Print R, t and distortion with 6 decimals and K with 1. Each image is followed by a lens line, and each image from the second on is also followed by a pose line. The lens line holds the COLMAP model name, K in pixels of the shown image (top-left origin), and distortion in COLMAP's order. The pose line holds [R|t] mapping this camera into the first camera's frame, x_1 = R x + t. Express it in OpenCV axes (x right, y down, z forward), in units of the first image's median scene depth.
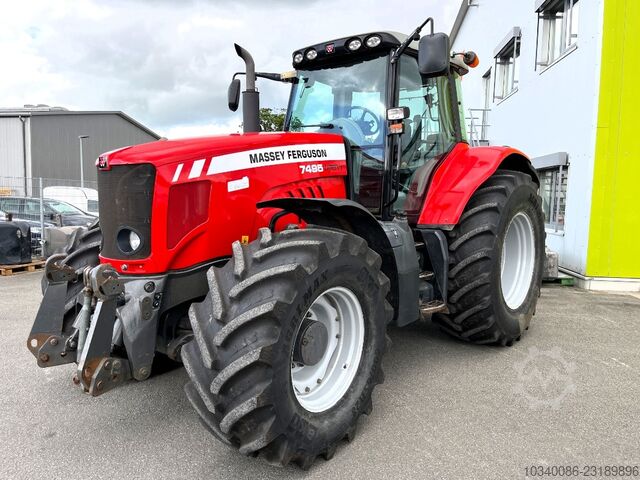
lens RADIAL K [[495.7, 0, 320.0], [0, 495.7, 240.0], [0, 0, 1]] dist [0.003590, -0.005666]
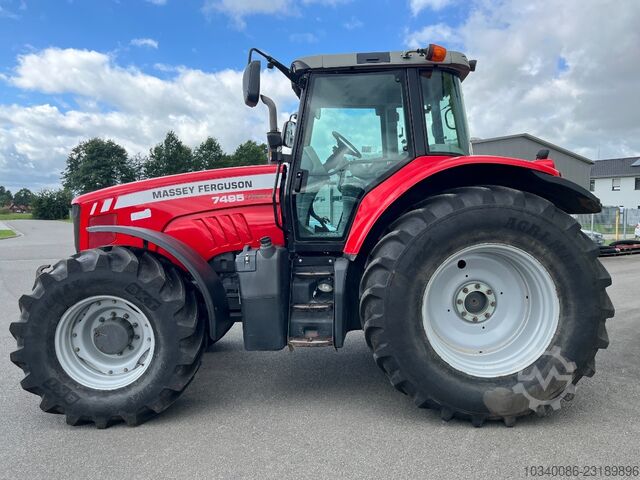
lens RADIAL K [[495.7, 0, 320.0], [0, 495.7, 240.0], [0, 0, 1]] dist [0.003590, -0.005666]
pose [[0.635754, 0.025528, -0.771470, 0.884730], [-0.057645, 0.998232, -0.014473, -0.039201], [0.769736, 0.053672, 0.636102, 0.386593]]
